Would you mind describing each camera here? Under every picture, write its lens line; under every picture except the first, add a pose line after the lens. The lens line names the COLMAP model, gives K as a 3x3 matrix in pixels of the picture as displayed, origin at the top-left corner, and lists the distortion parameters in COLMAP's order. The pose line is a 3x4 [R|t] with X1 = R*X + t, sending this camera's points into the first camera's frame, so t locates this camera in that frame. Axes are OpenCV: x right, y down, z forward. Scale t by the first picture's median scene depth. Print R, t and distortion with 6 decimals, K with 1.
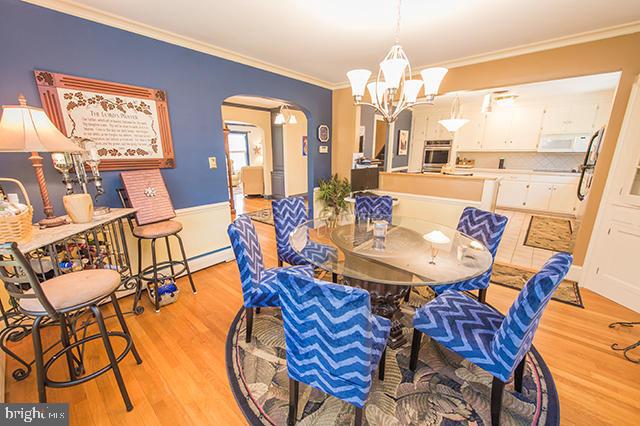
lens RADIAL K [[249.3, 0, 318.2], [0, 249.3, 214.6], [0, 0, 1]] dist [0.015016, -0.005100]
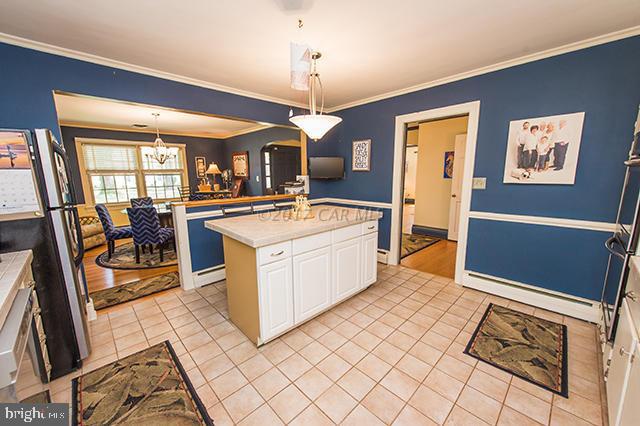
lens RADIAL K [[249.3, 0, 318.2], [0, 249.3, 214.6], [0, 0, 1]] dist [0.015016, -0.005100]
pose [[-0.081422, 0.172021, -0.981723, 0.935508], [-0.237581, 0.953250, 0.186736, -0.242876], [0.967949, 0.248443, -0.036746, 0.923231]]
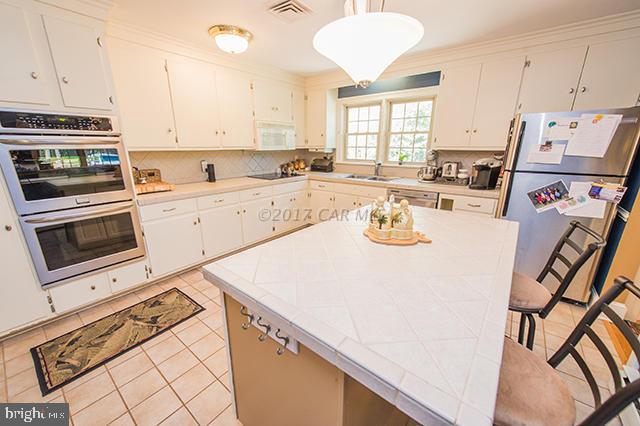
lens RADIAL K [[249.3, 0, 318.2], [0, 249.3, 214.6], [0, 0, 1]] dist [0.015016, -0.005100]
pose [[-0.051837, -0.269795, 0.961521, 0.209815], [0.247356, 0.929346, 0.274102, -0.248315], [-0.967537, 0.252047, 0.018561, 0.935844]]
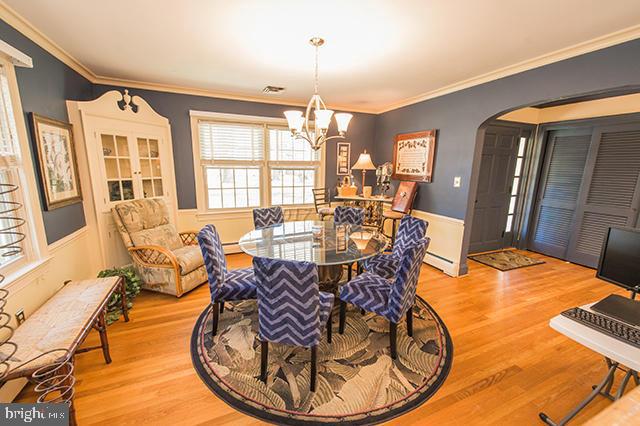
lens RADIAL K [[255.8, 0, 318.5], [0, 255.8, 214.7], [0, 0, 1]] dist [0.017125, -0.006472]
pose [[-0.430562, 0.167730, -0.886839, 0.490978], [-0.239212, 0.926235, 0.291319, -0.144455], [0.870284, 0.337573, -0.358679, 0.515094]]
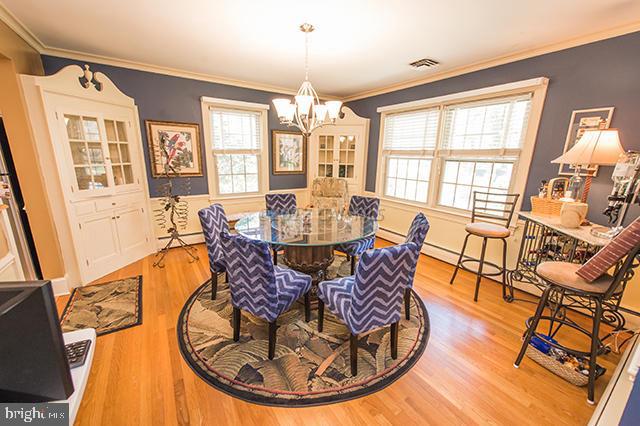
lens RADIAL K [[255.8, 0, 318.5], [0, 255.8, 214.7], [0, 0, 1]] dist [0.017125, -0.006472]
pose [[-0.962948, -0.081041, 0.257223, -0.053915], [0.048514, 0.886170, 0.460814, -0.201840], [-0.265288, 0.456218, -0.849404, 0.752922]]
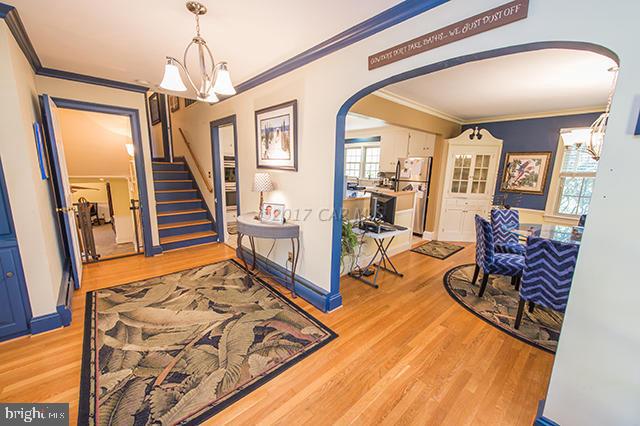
lens RADIAL K [[249.3, 0, 318.2], [0, 249.3, 214.6], [0, 0, 1]] dist [0.015016, -0.005100]
pose [[0.112755, -0.179987, 0.977185, -0.467475], [0.221029, 0.963359, 0.151936, -0.209366], [-0.968727, 0.198855, 0.148406, 0.789972]]
